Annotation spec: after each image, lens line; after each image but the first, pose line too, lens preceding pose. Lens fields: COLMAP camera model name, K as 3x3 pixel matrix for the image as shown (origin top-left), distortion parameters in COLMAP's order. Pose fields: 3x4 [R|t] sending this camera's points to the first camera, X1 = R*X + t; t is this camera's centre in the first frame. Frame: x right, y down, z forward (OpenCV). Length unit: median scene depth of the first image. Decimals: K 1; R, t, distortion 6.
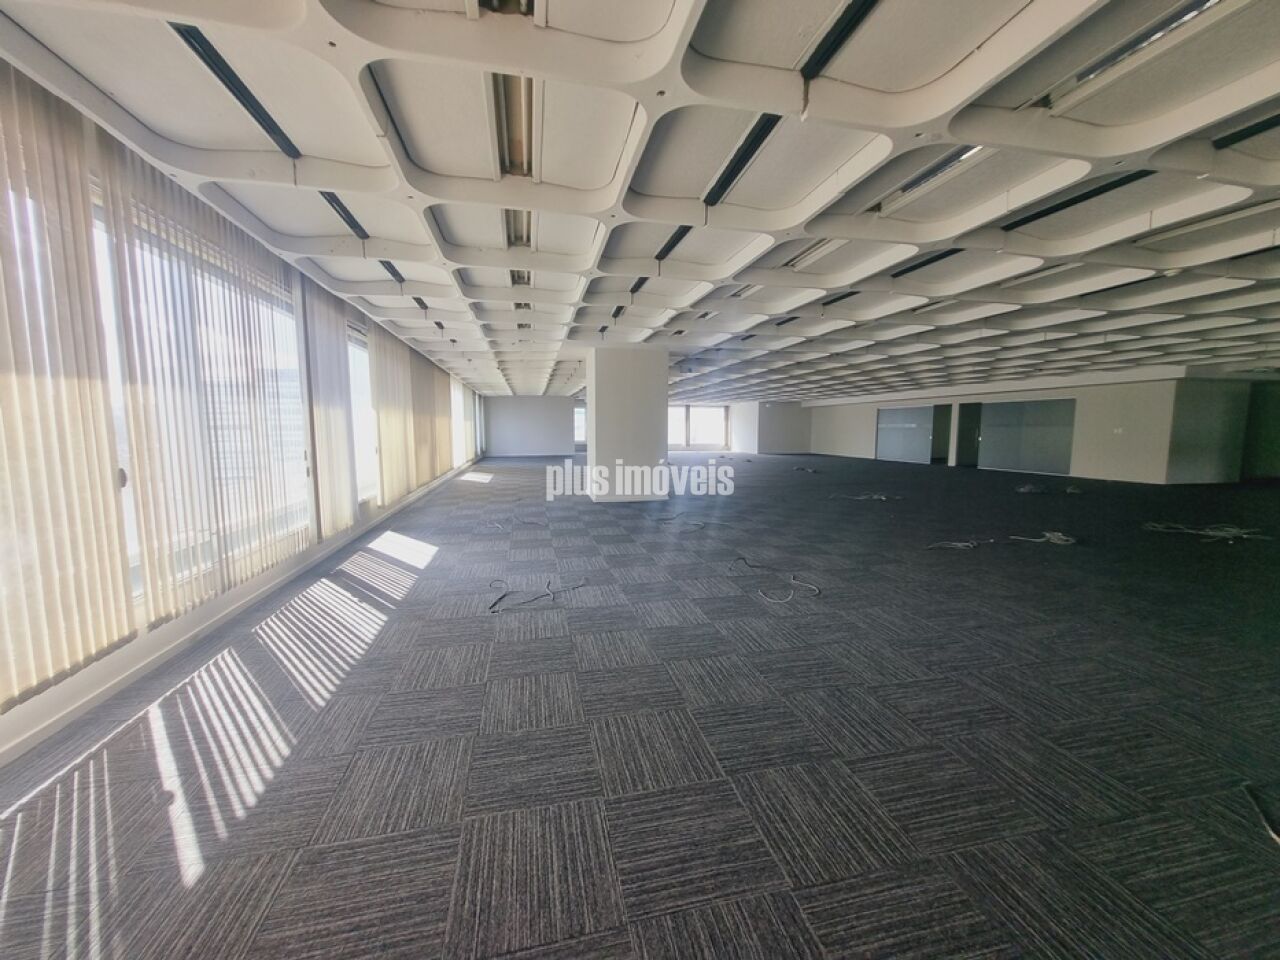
lens RADIAL K [[507.0, 0, 642.2], [0, 507.0, 478.1], [0, 0, 1]] dist [-0.004131, -0.000223]
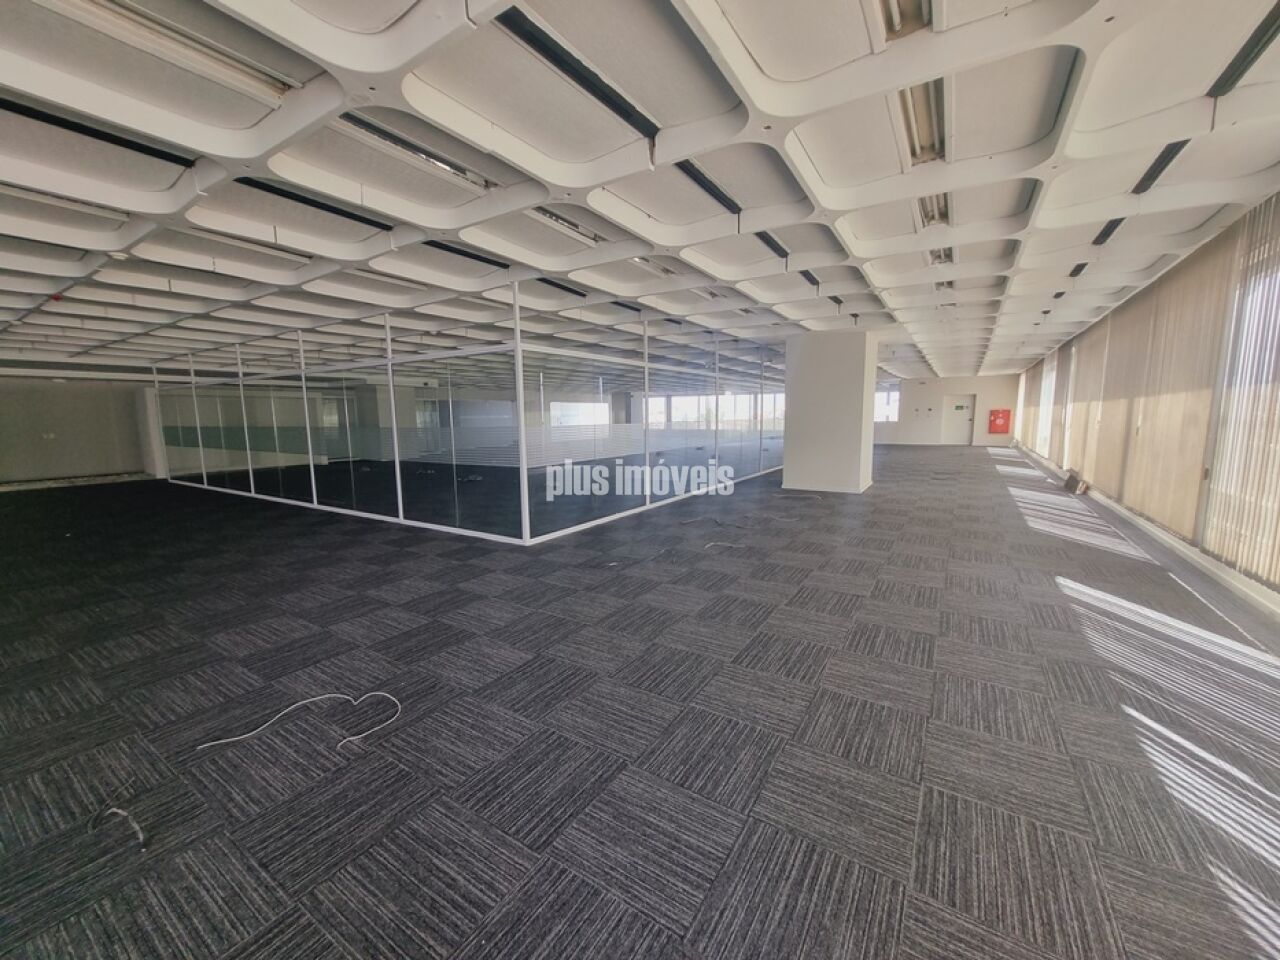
lens RADIAL K [[507.0, 0, 636.7], [0, 507.0, 485.7], [0, 0, 1]] dist [-0.004131, -0.000223]
pose [[-0.705984, -0.084718, 0.703143, -0.637746], [0.080395, 0.976816, 0.198411, -0.216080], [-0.703650, 0.196604, -0.682805, 2.191362]]
